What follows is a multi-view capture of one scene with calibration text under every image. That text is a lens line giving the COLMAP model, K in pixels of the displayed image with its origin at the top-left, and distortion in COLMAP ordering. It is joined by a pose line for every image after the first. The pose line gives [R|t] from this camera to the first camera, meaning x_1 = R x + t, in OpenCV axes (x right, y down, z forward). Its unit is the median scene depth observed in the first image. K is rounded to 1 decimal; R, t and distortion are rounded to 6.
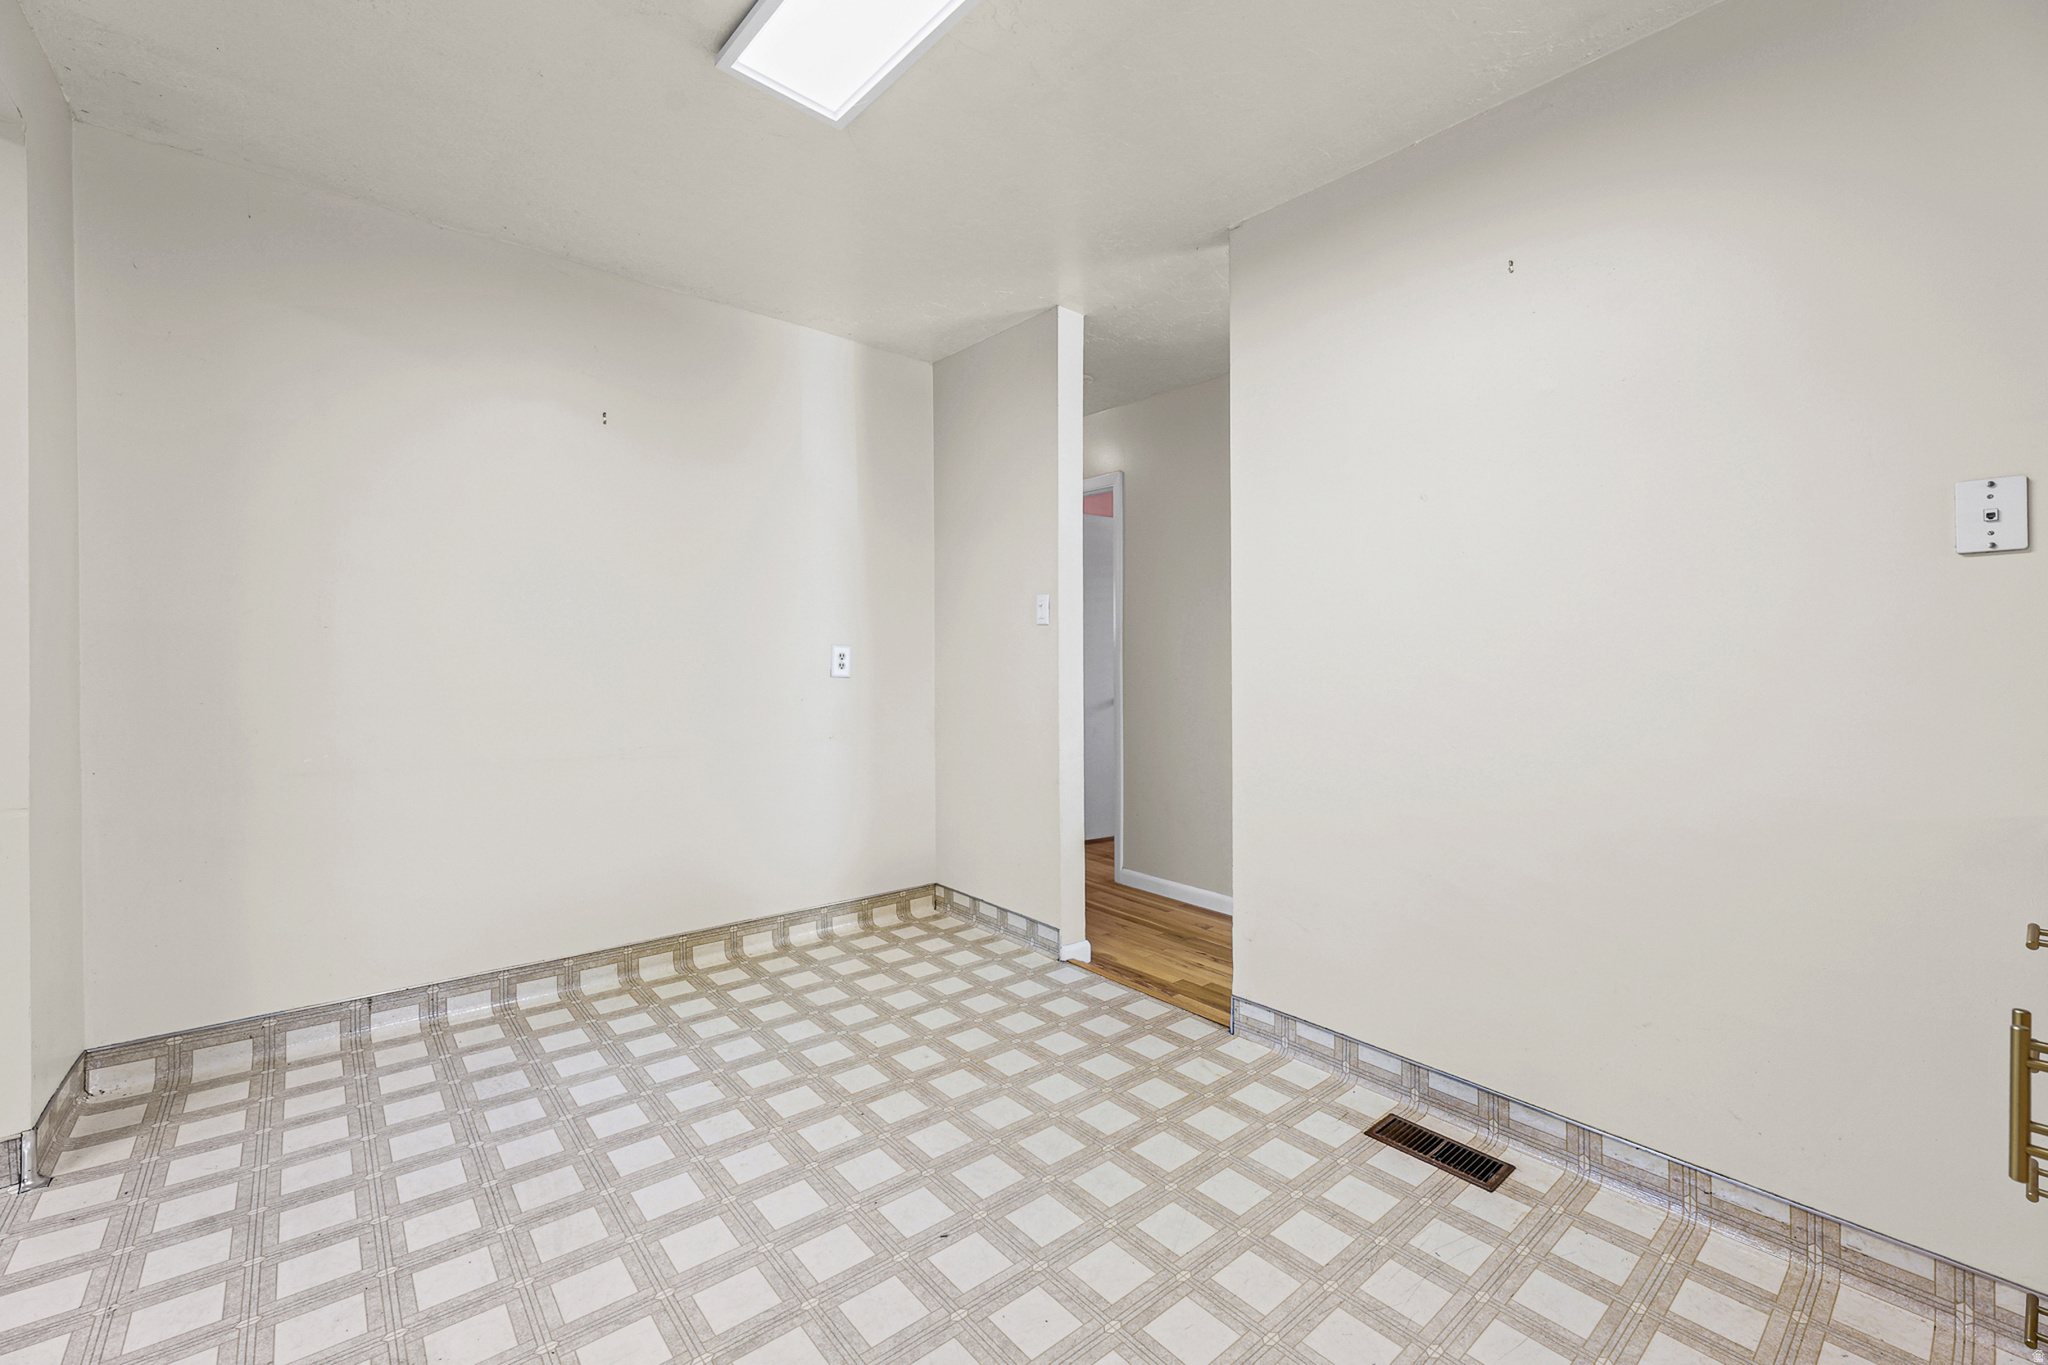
lens RADIAL K [[851.0, 0, 1020.8], [0, 851.0, 675.3], [0, 0, 1]] dist [0.000452, -0.000509]
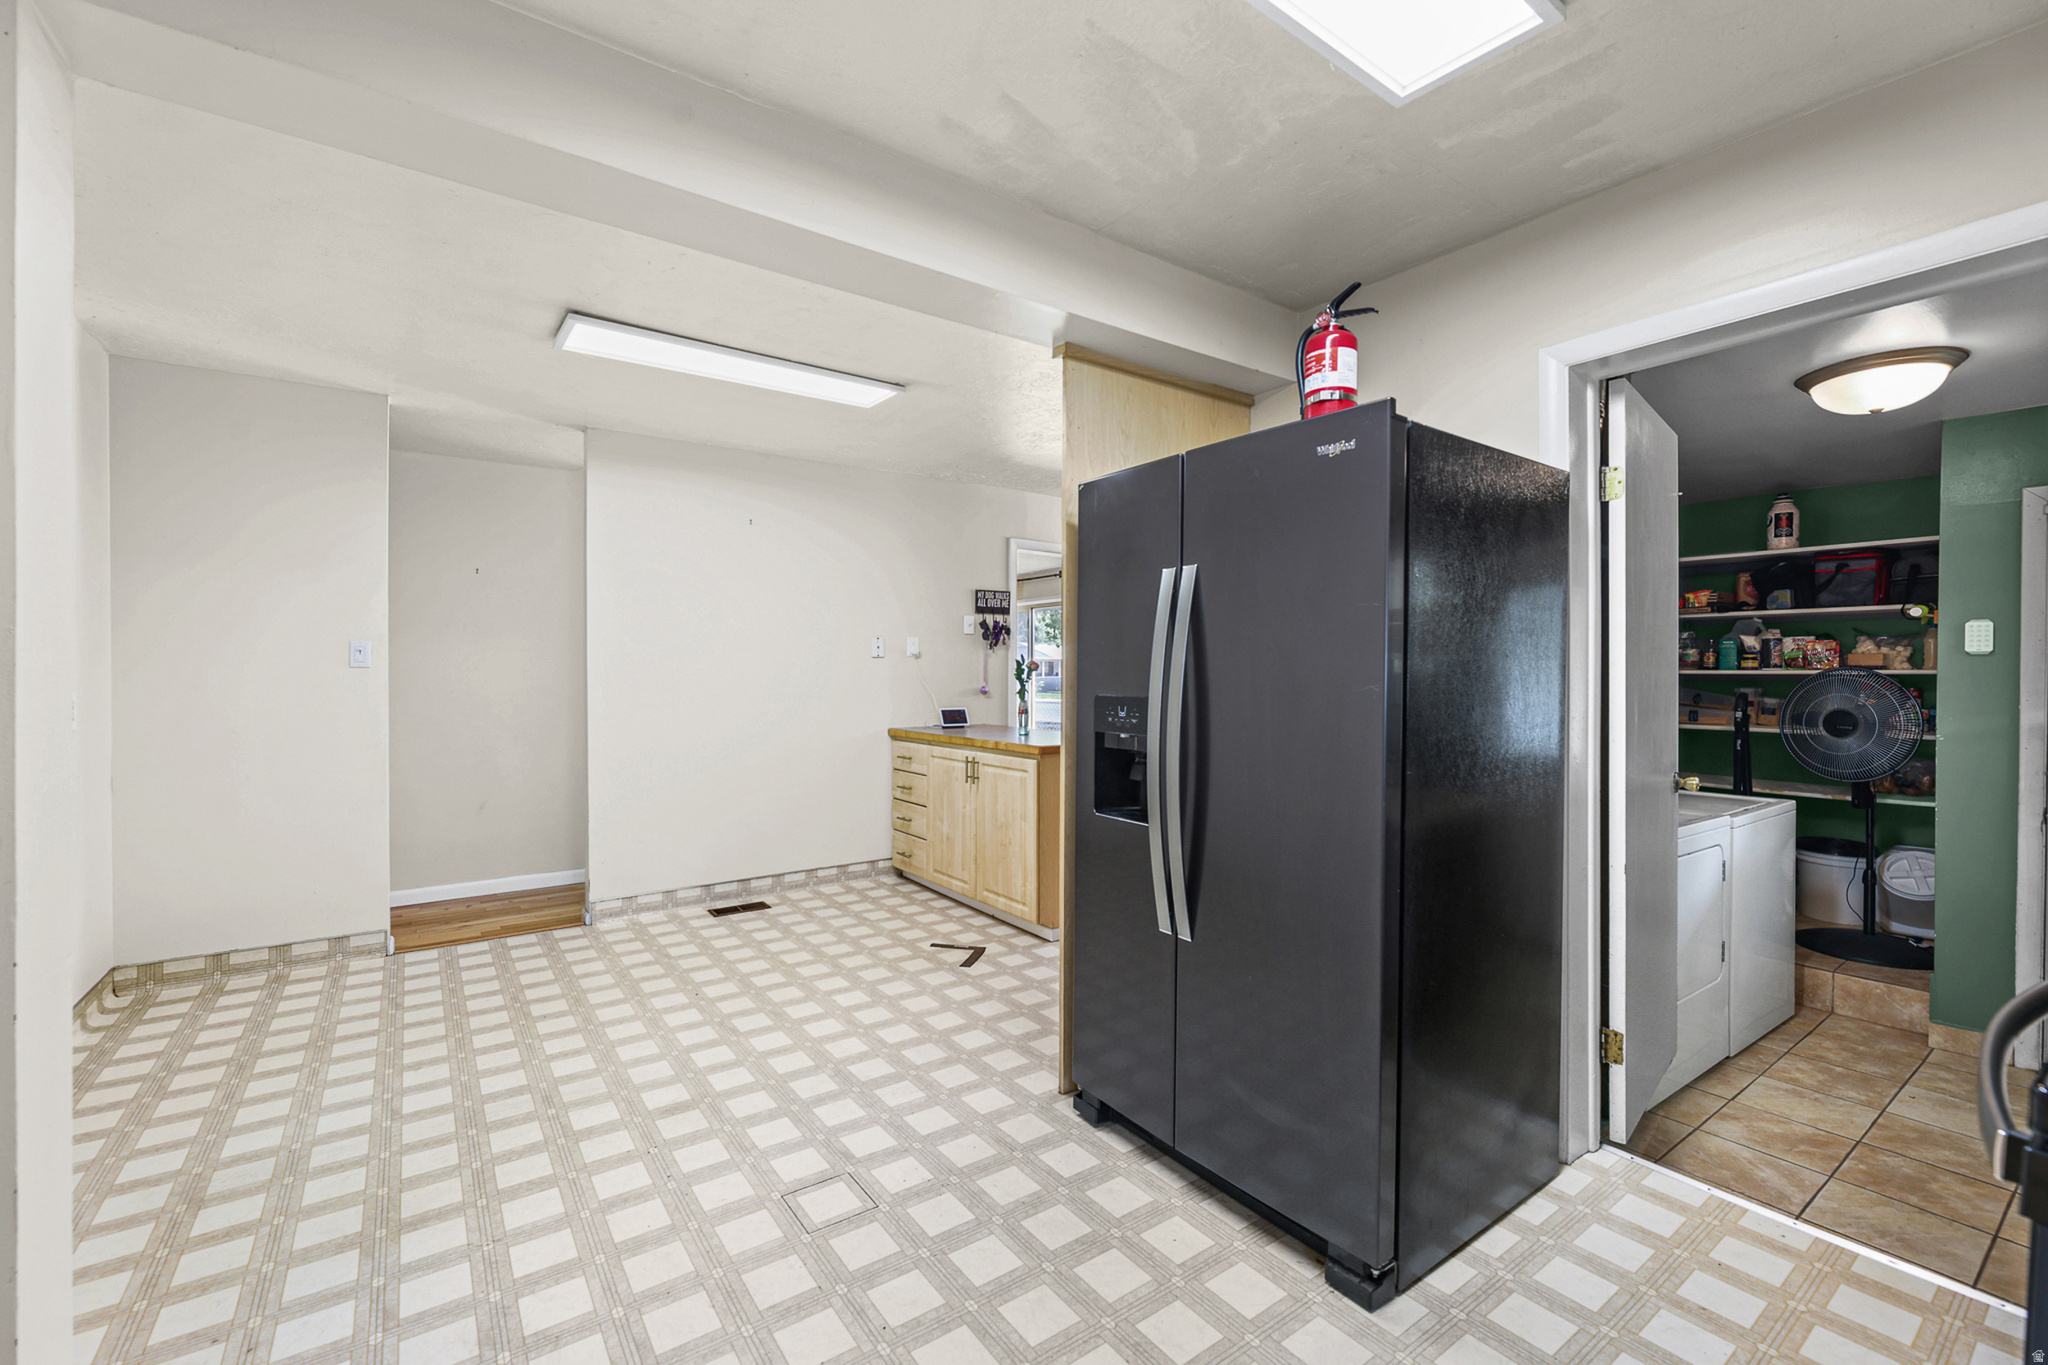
lens RADIAL K [[851.0, 0, 1017.5], [0, 851.0, 677.9], [0, 0, 1]] dist [0.000452, -0.000509]
pose [[0.085336, -0.019268, 0.996166, -1.486747], [0.018501, 0.999671, 0.017751, -0.066669], [-0.996180, 0.016915, 0.085665, 0.065006]]
